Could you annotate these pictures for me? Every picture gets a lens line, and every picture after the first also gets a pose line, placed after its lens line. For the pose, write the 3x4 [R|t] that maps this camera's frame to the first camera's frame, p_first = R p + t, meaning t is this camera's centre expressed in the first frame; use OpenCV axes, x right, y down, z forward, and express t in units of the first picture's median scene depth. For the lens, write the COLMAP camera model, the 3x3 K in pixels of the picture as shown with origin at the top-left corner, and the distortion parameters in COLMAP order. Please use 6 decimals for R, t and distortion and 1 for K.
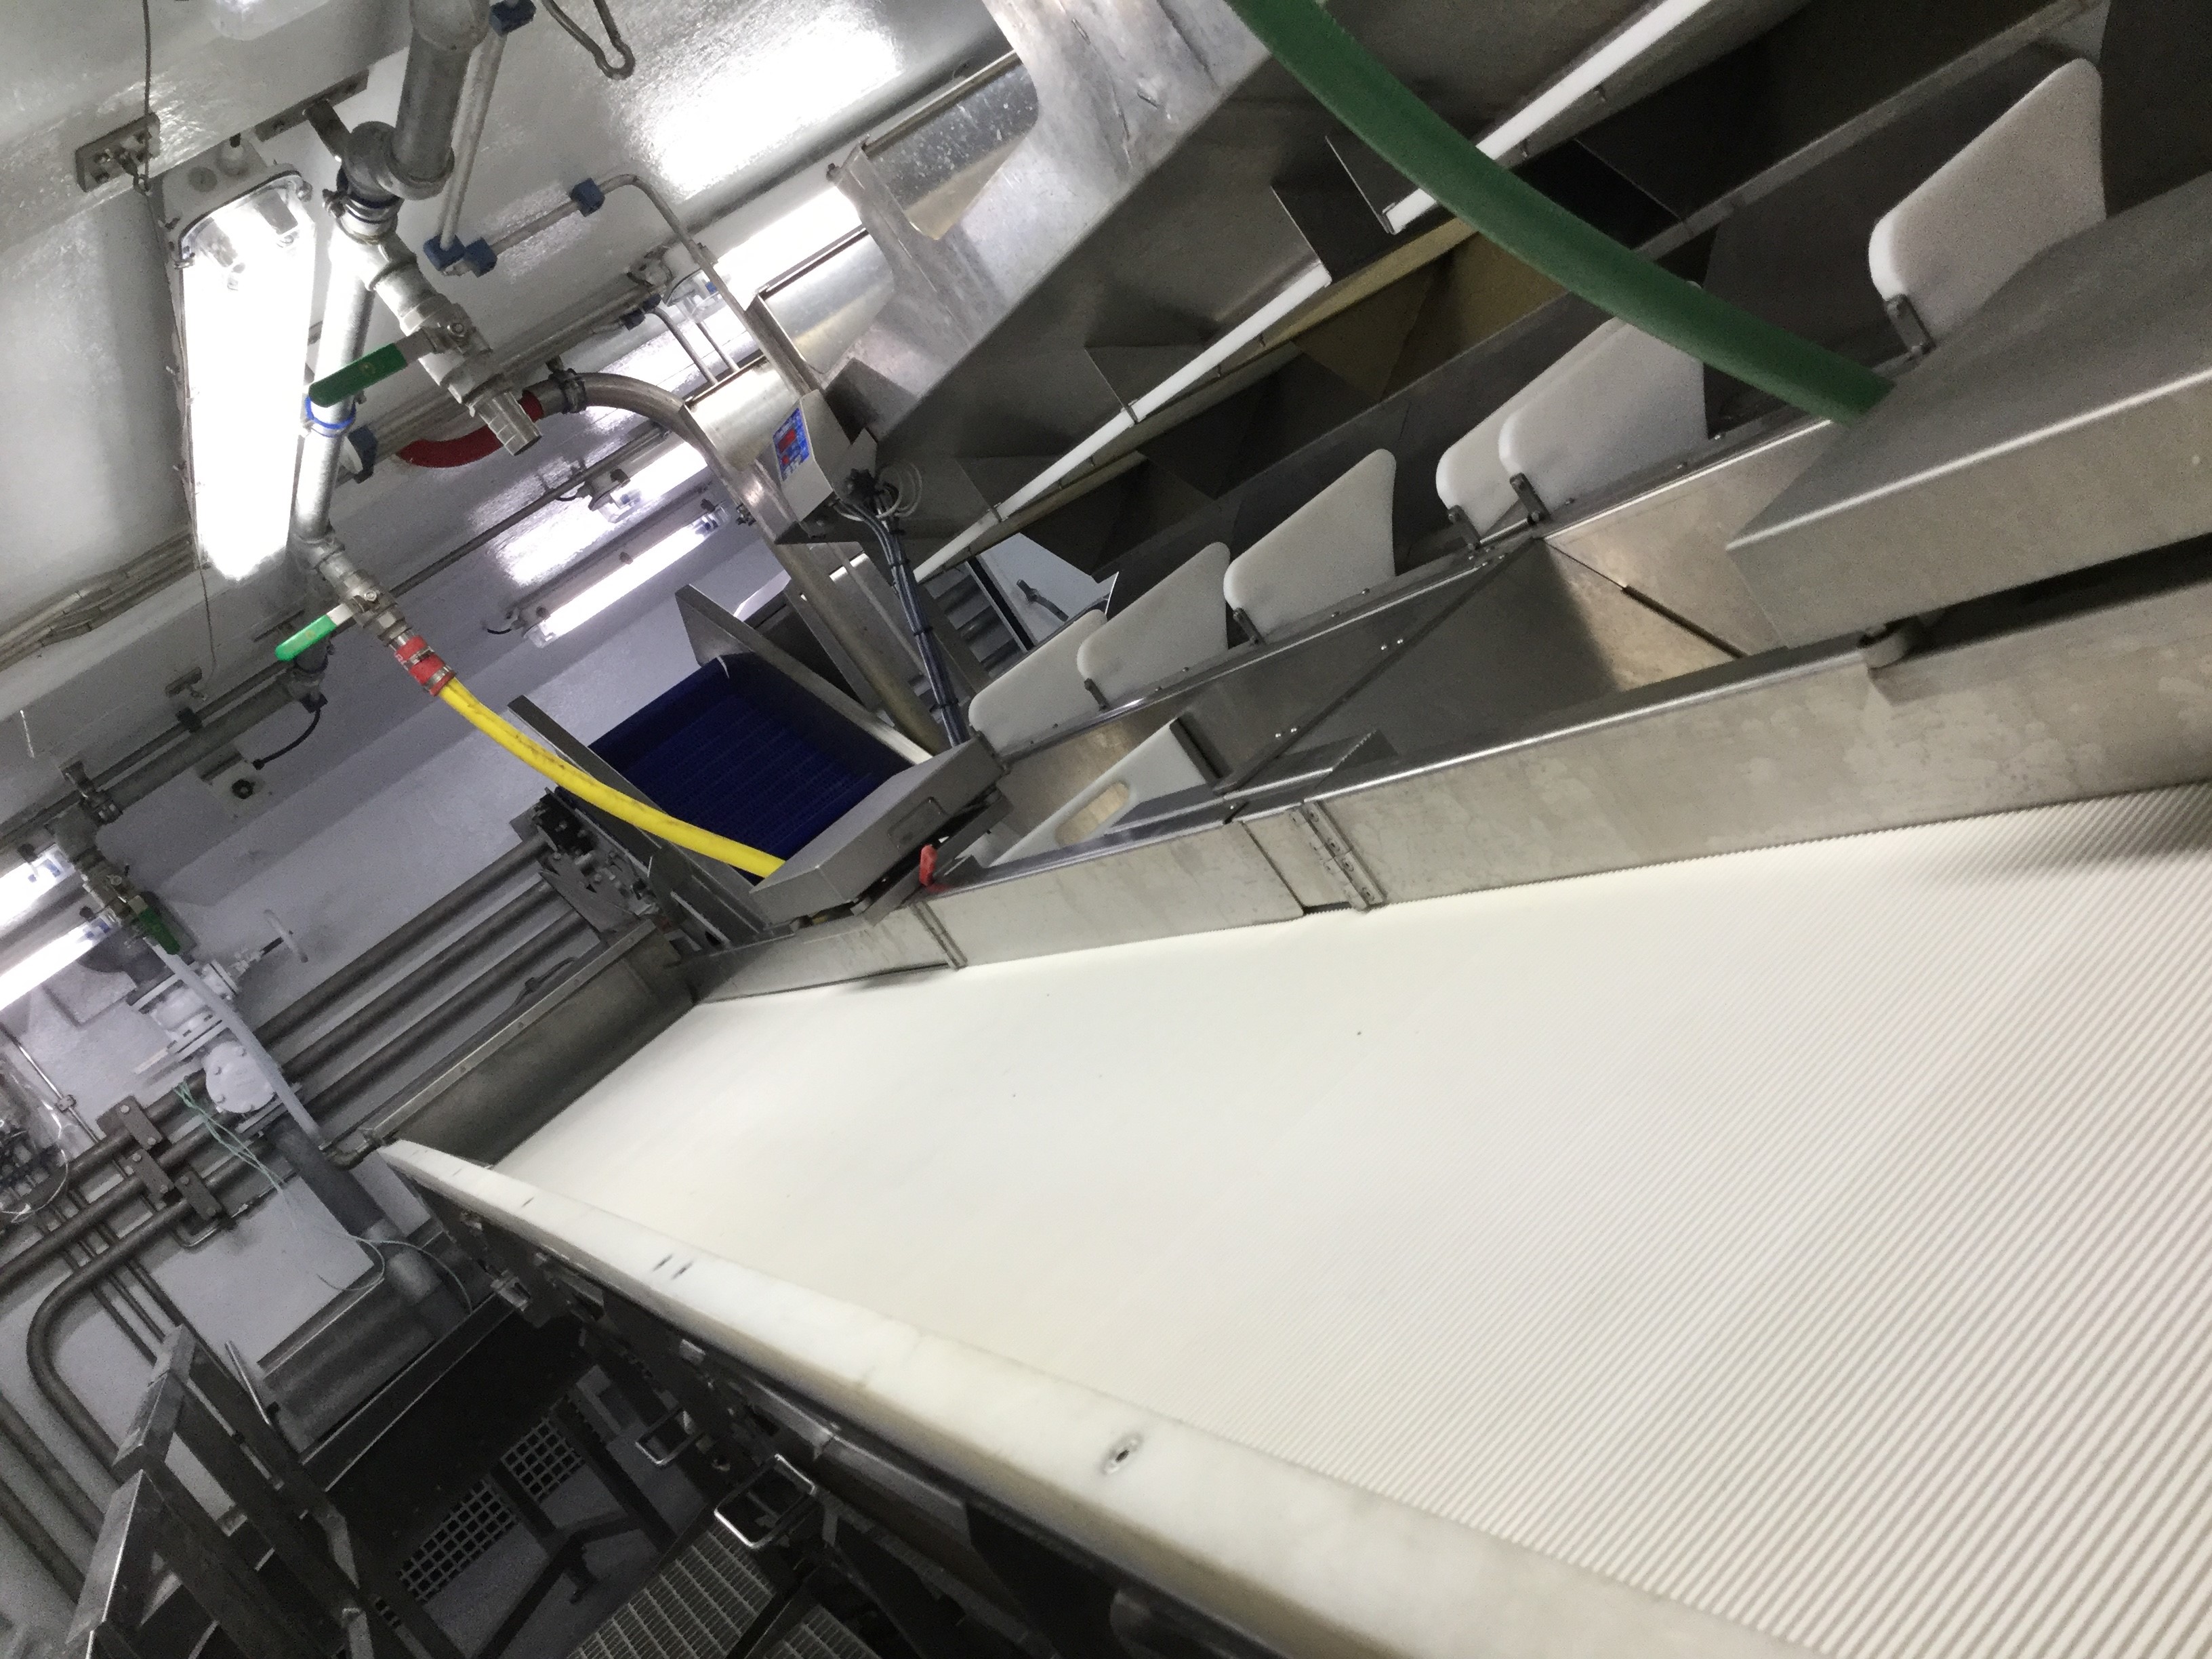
lens RADIAL K [[2010.2, 0, 1087.7], [0, 2010.2, 841.8], [0, 0, 1]] dist [0.109055, -0.183076]
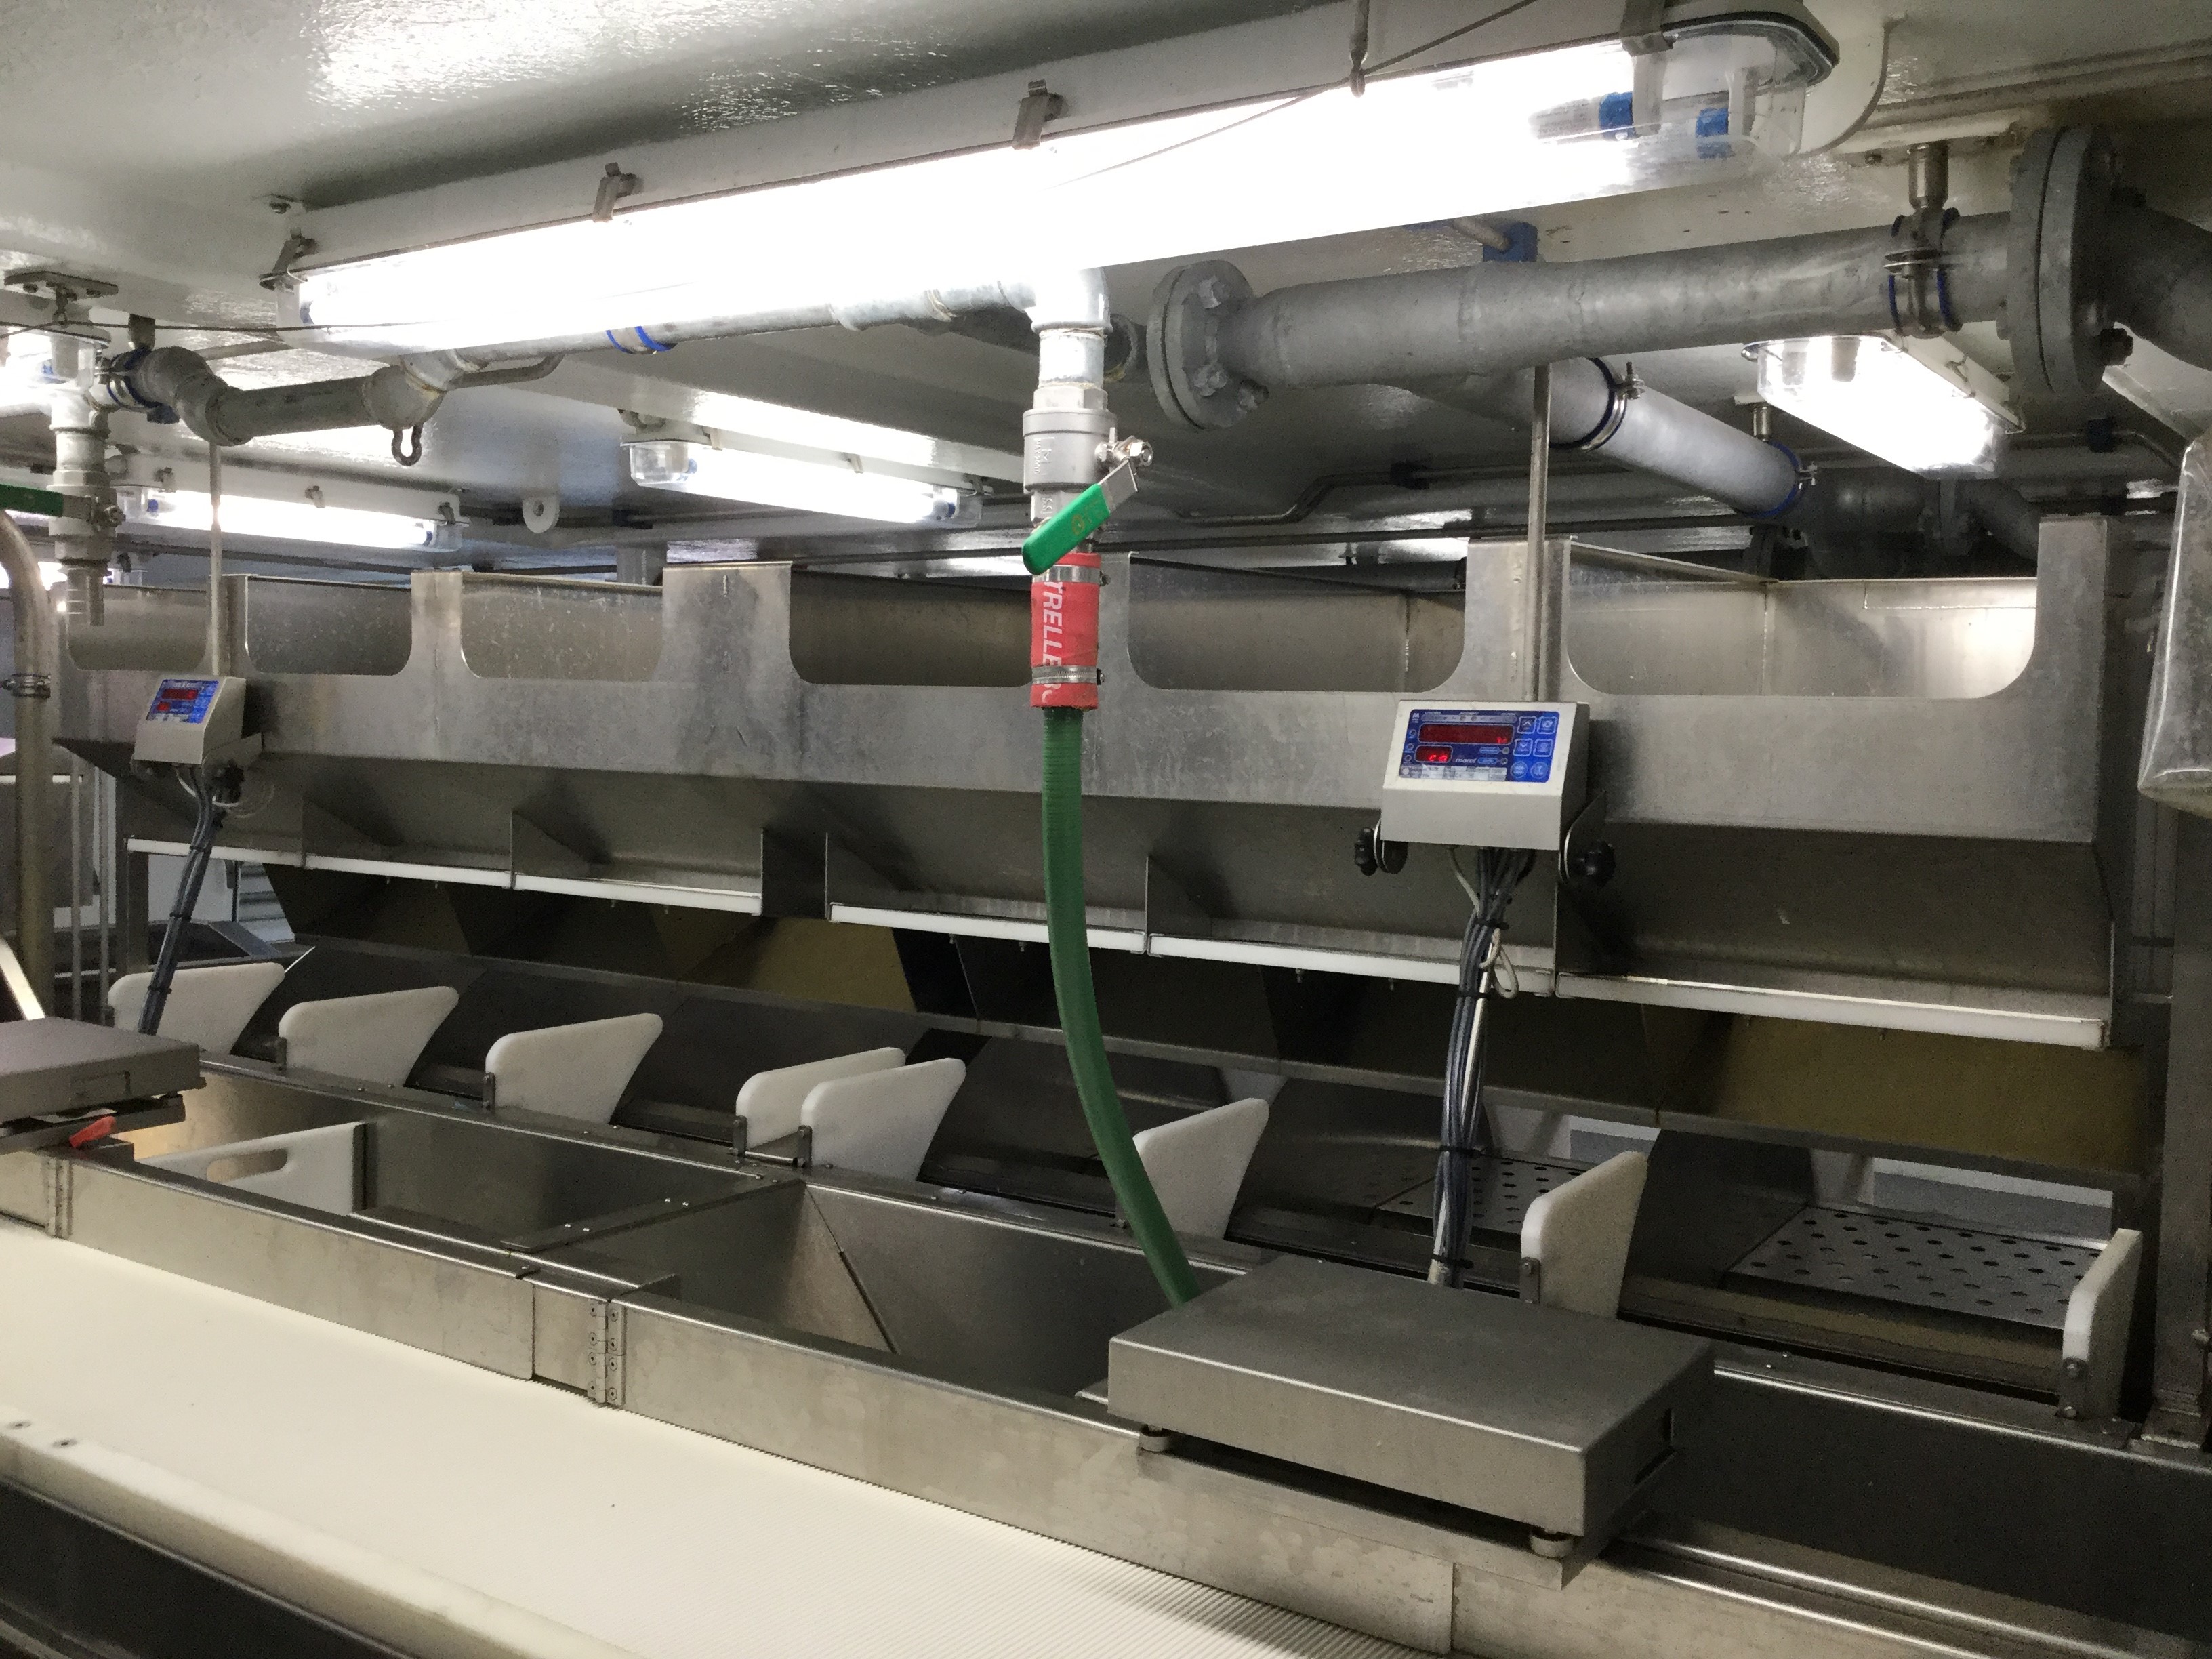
lens RADIAL K [[2010.2, 0, 1130.2], [0, 2010.2, 810.8], [0, 0, 1]] dist [0.109055, -0.183076]
pose [[0.707619, 0.577345, 0.407368, -0.341131], [-0.436714, 0.810572, -0.390196, 0.081773], [-0.555479, 0.098207, 0.825711, -0.236870]]
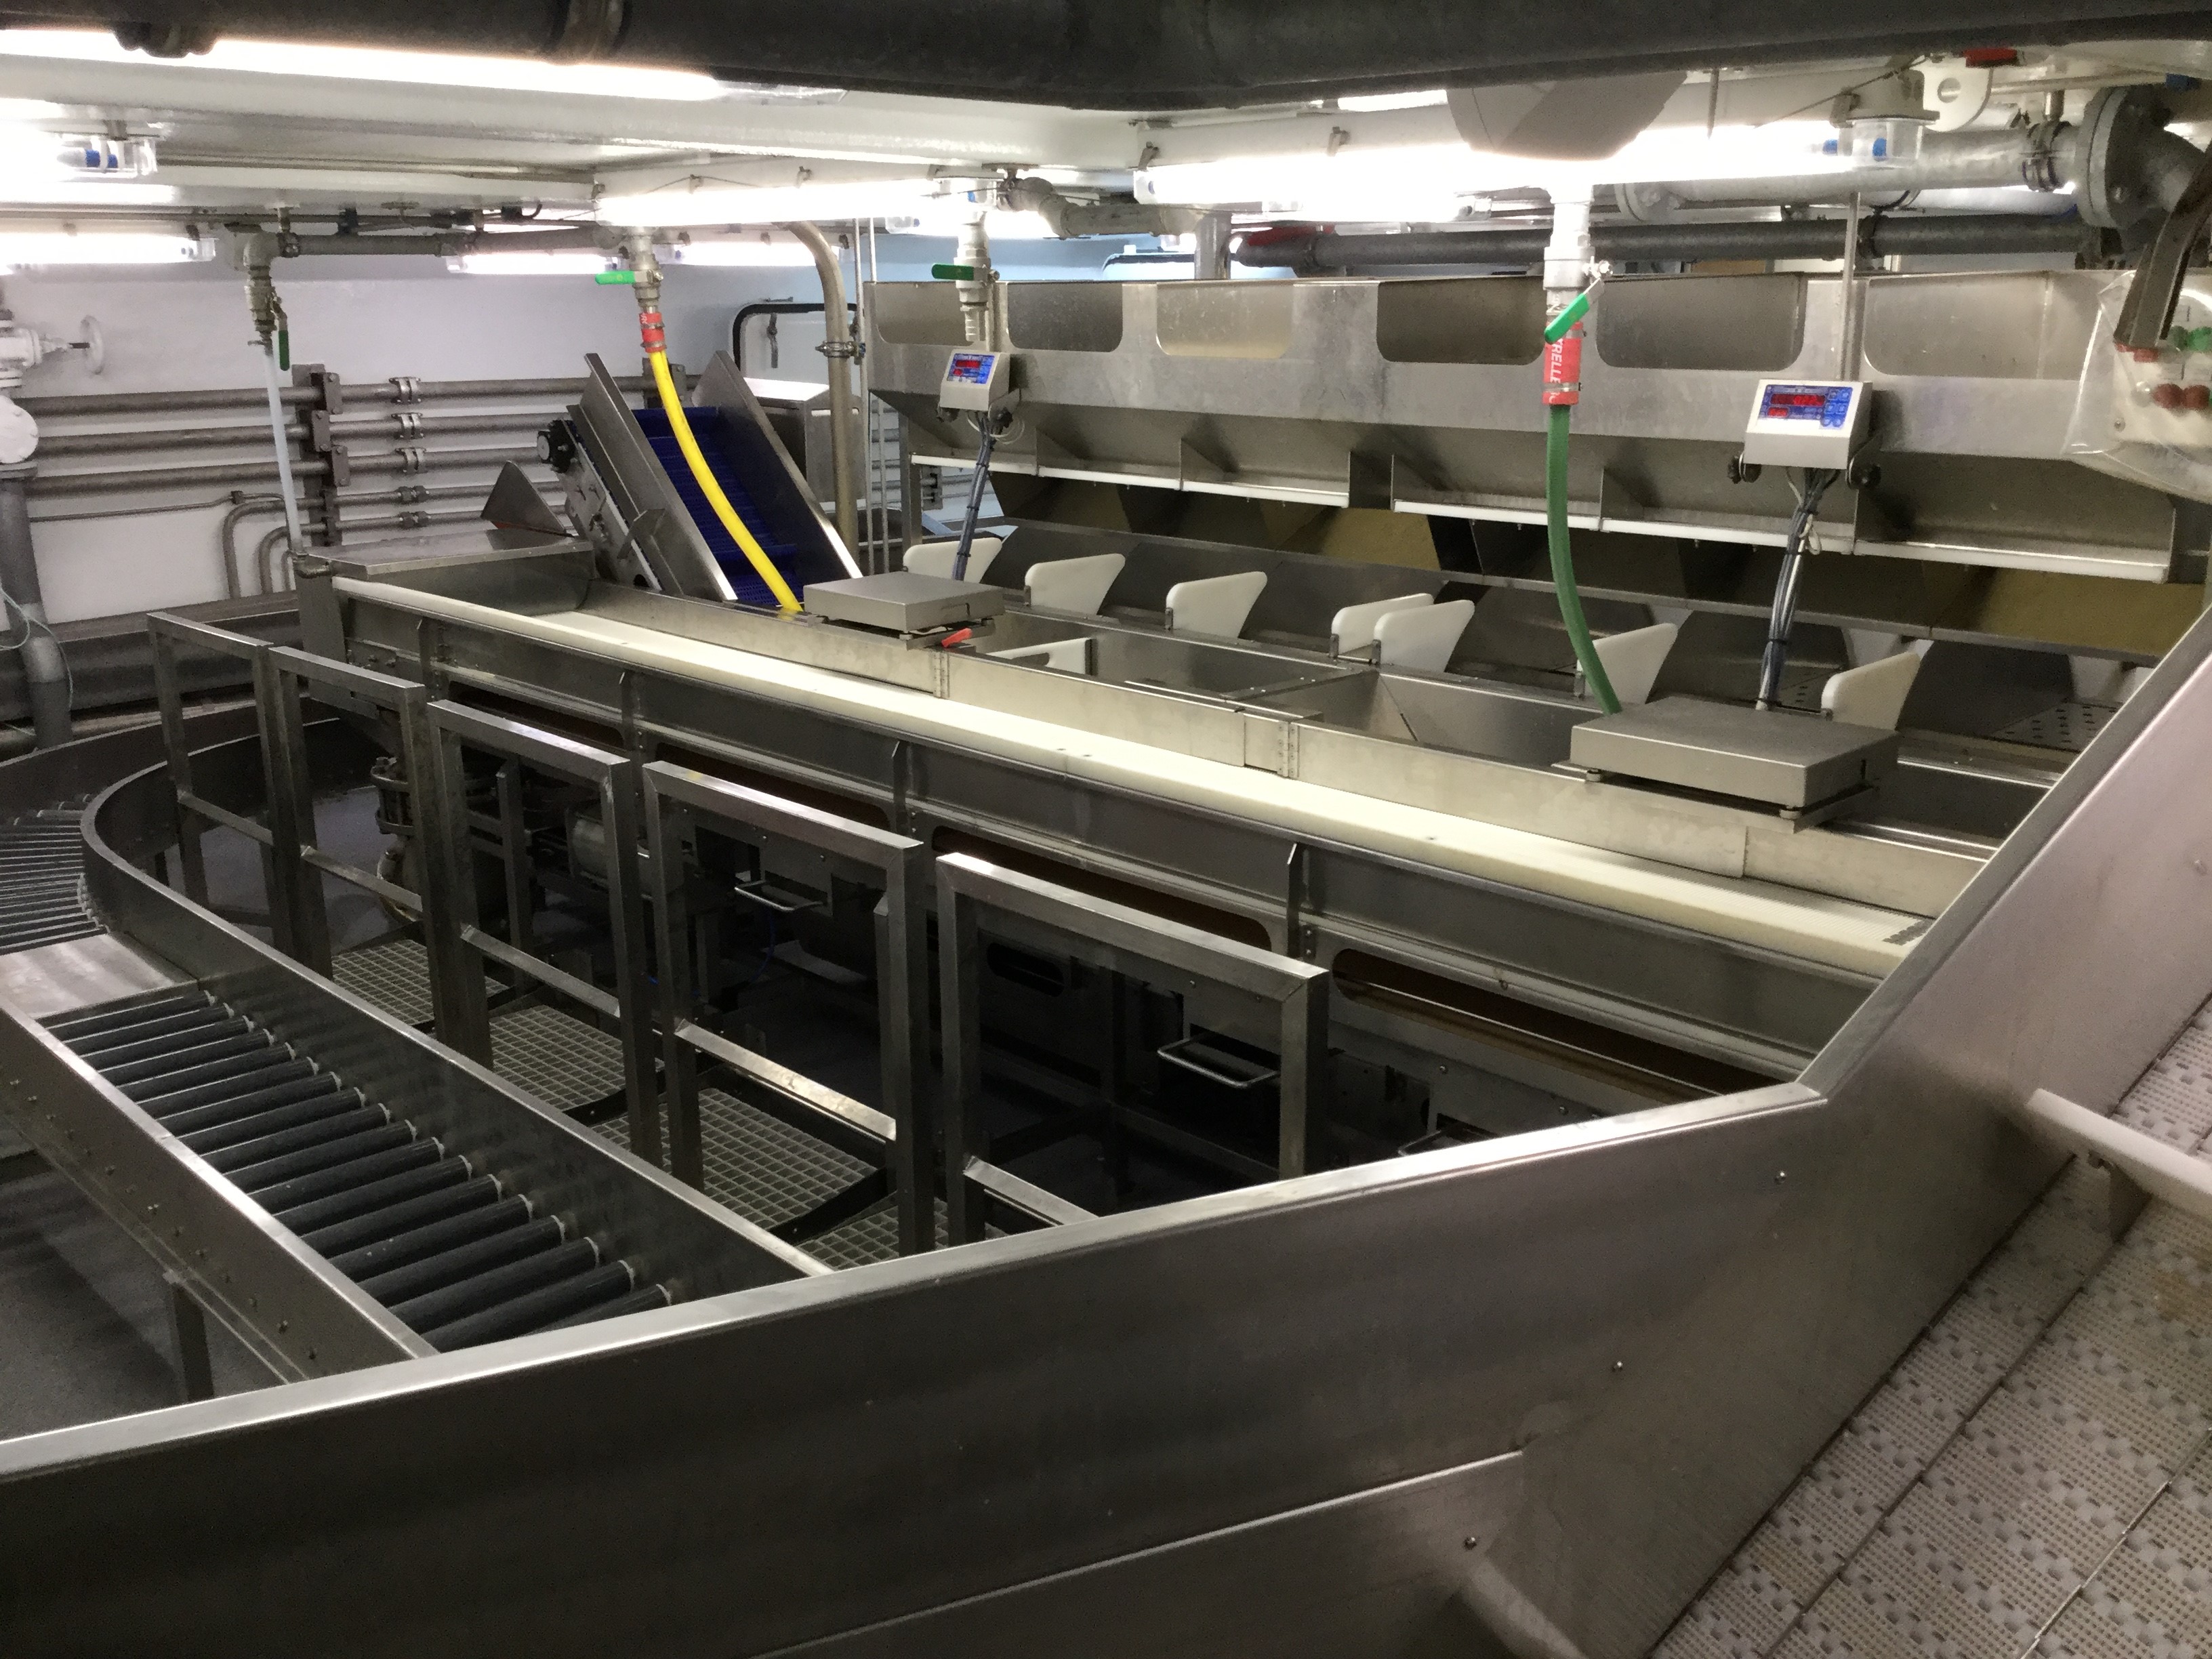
lens RADIAL K [[2010.2, 0, 1098.6], [0, 2010.2, 829.5], [0, 0, 1]] dist [0.109055, -0.183076]
pose [[0.793083, 0.499324, 0.348849, -0.778578], [-0.499303, 0.860958, -0.097200, 0.403059], [-0.348879, -0.097094, 0.932125, -1.035680]]
